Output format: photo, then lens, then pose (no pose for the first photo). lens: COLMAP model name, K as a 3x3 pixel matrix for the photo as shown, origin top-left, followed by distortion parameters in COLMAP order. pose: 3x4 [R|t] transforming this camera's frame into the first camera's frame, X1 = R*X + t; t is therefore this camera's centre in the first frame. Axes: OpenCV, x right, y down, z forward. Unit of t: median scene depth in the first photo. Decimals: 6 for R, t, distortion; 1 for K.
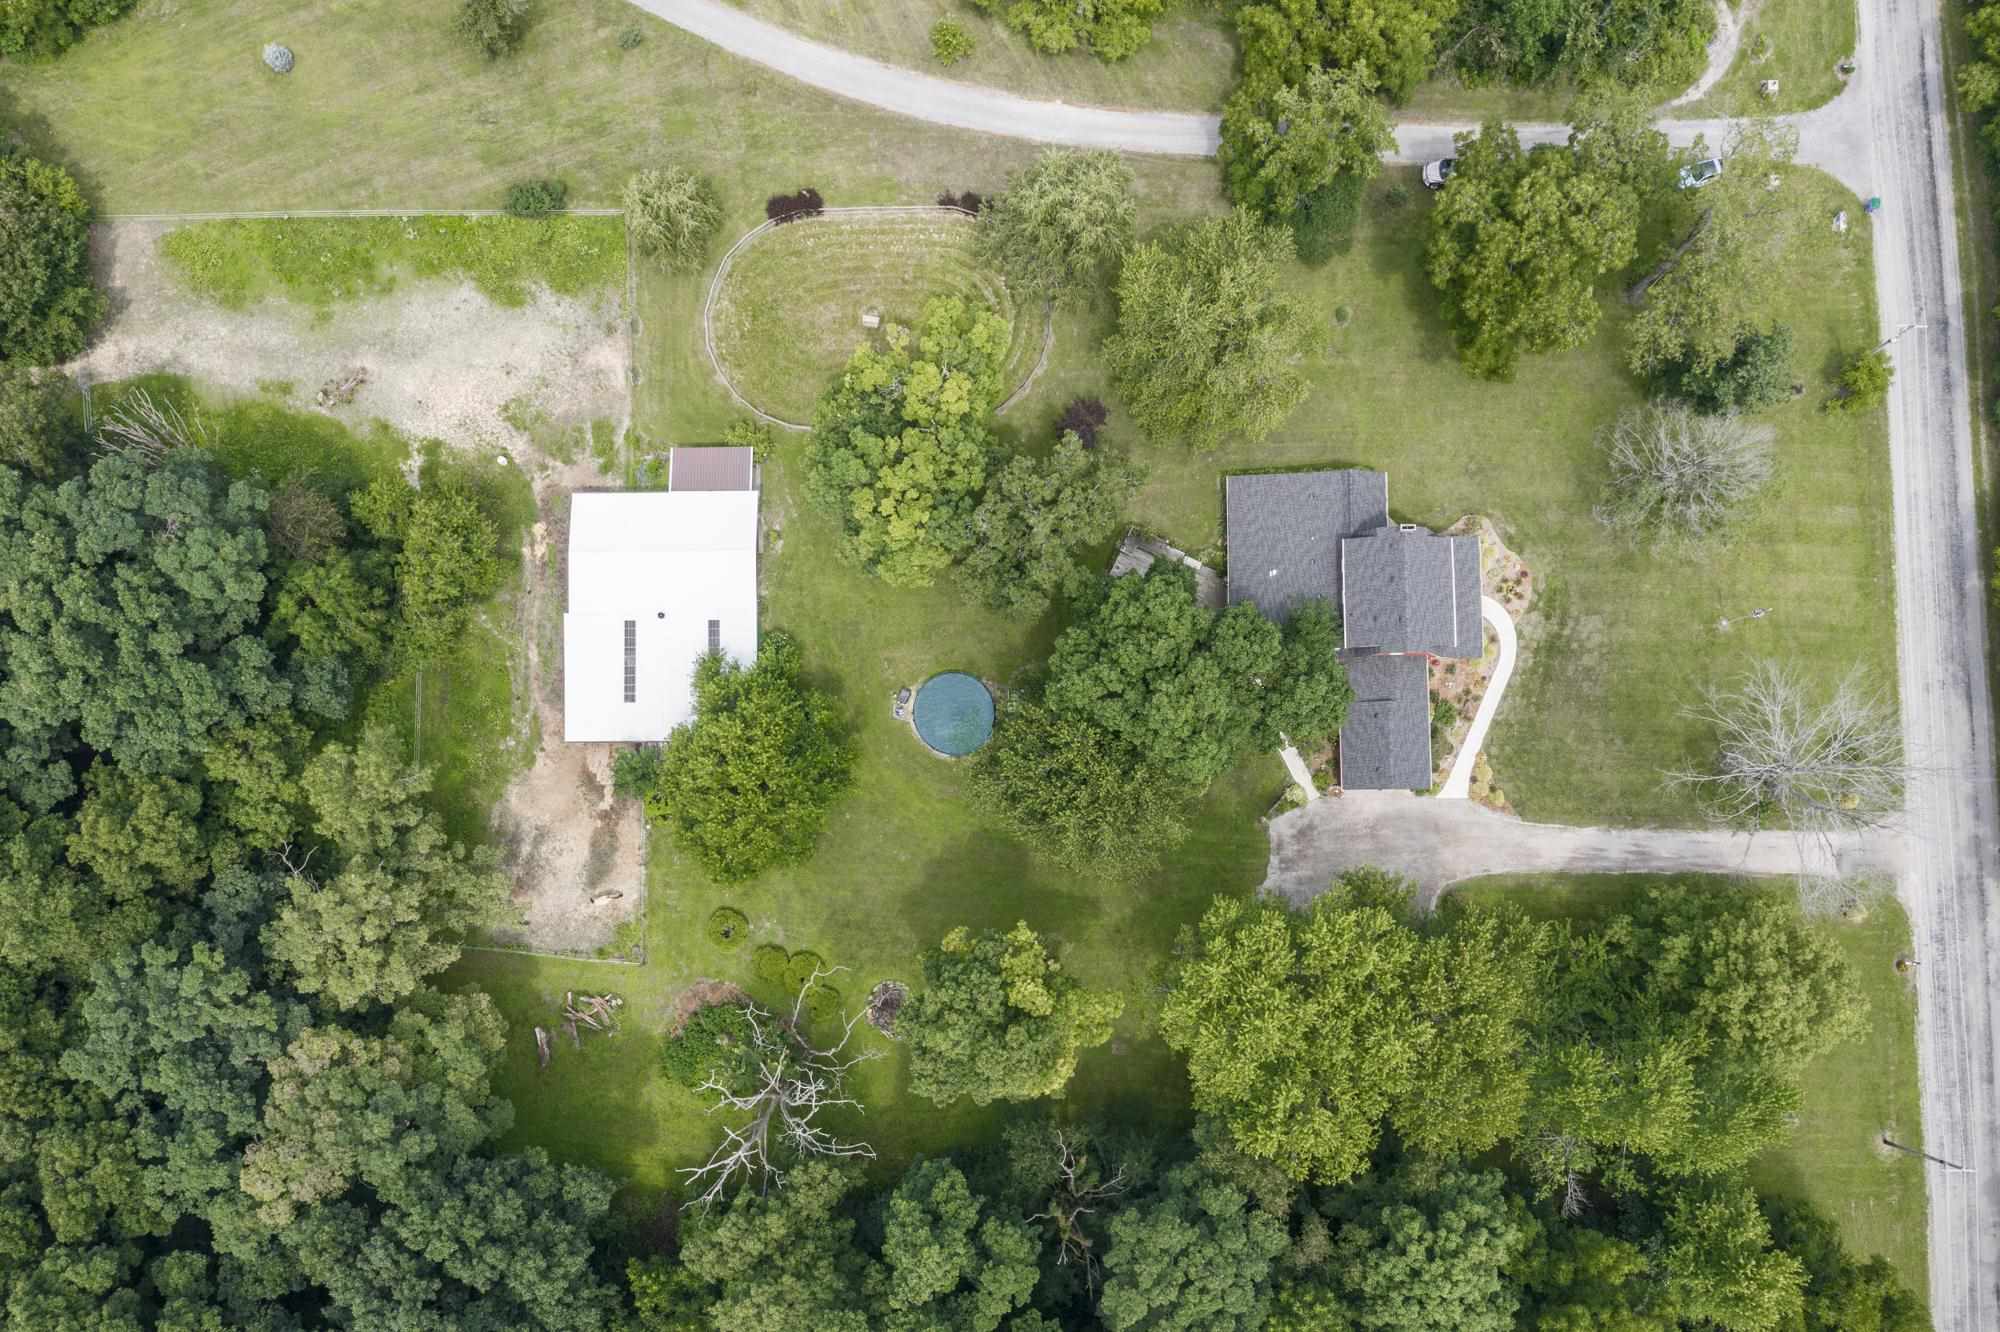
lens RADIAL K [[1608.2, 0, 1000.0], [0, 1608.2, 666.0], [0, 0, 1]] dist [-0.013552, 0.002152]
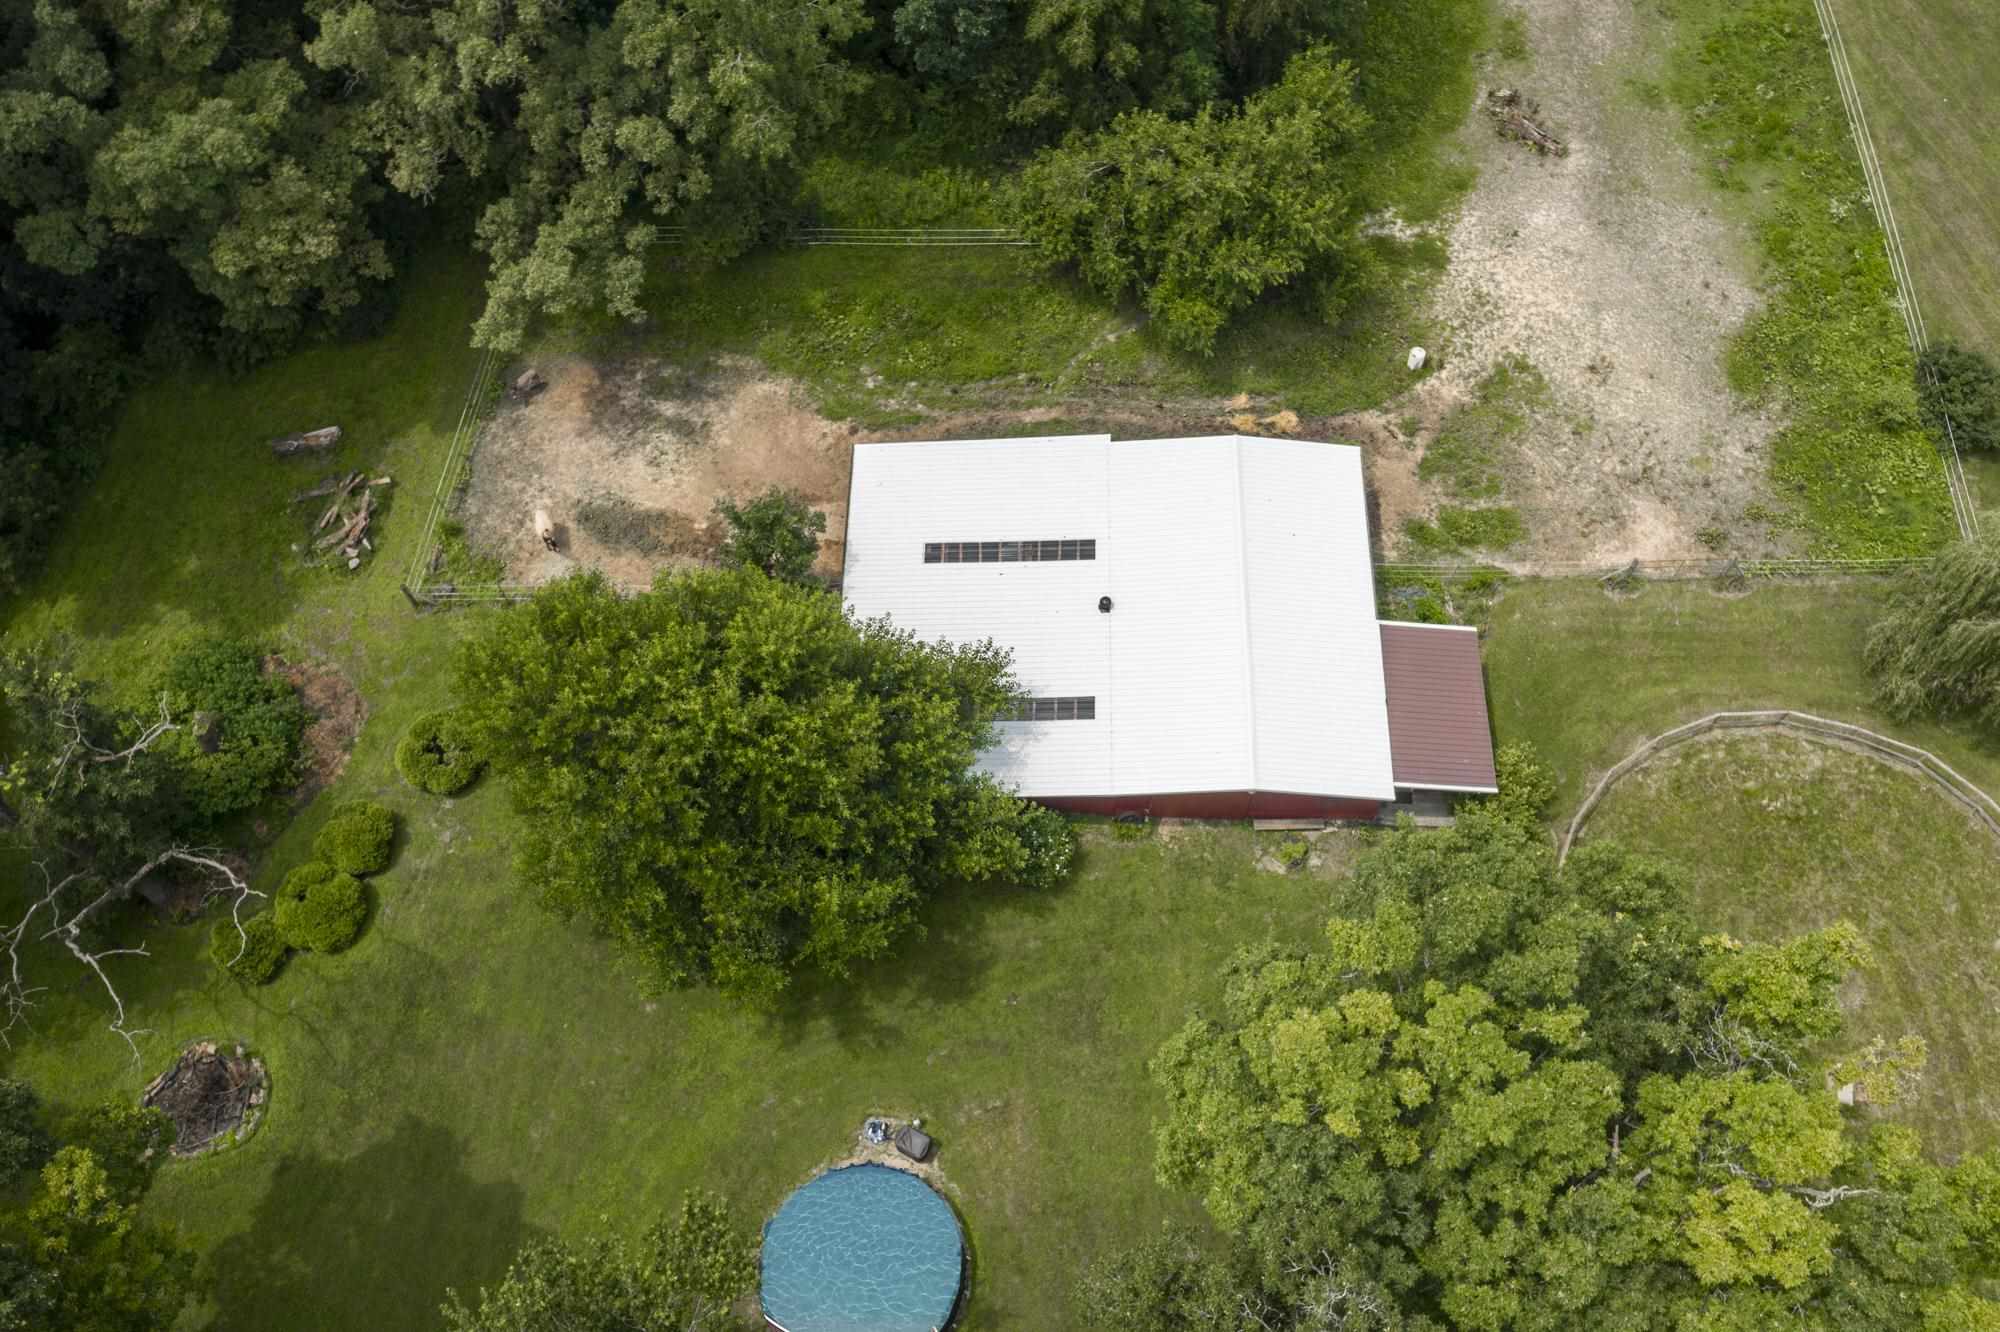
lens RADIAL K [[1608.2, 0, 1000.0], [0, 1608.2, 666.0], [0, 0, 1]] dist [-0.013552, 0.002152]
pose [[-0.033553, 0.890436, -0.453871, 0.017755], [-0.991089, 0.028927, 0.130019, -0.060963], [0.128902, 0.454189, 0.881531, 0.587611]]
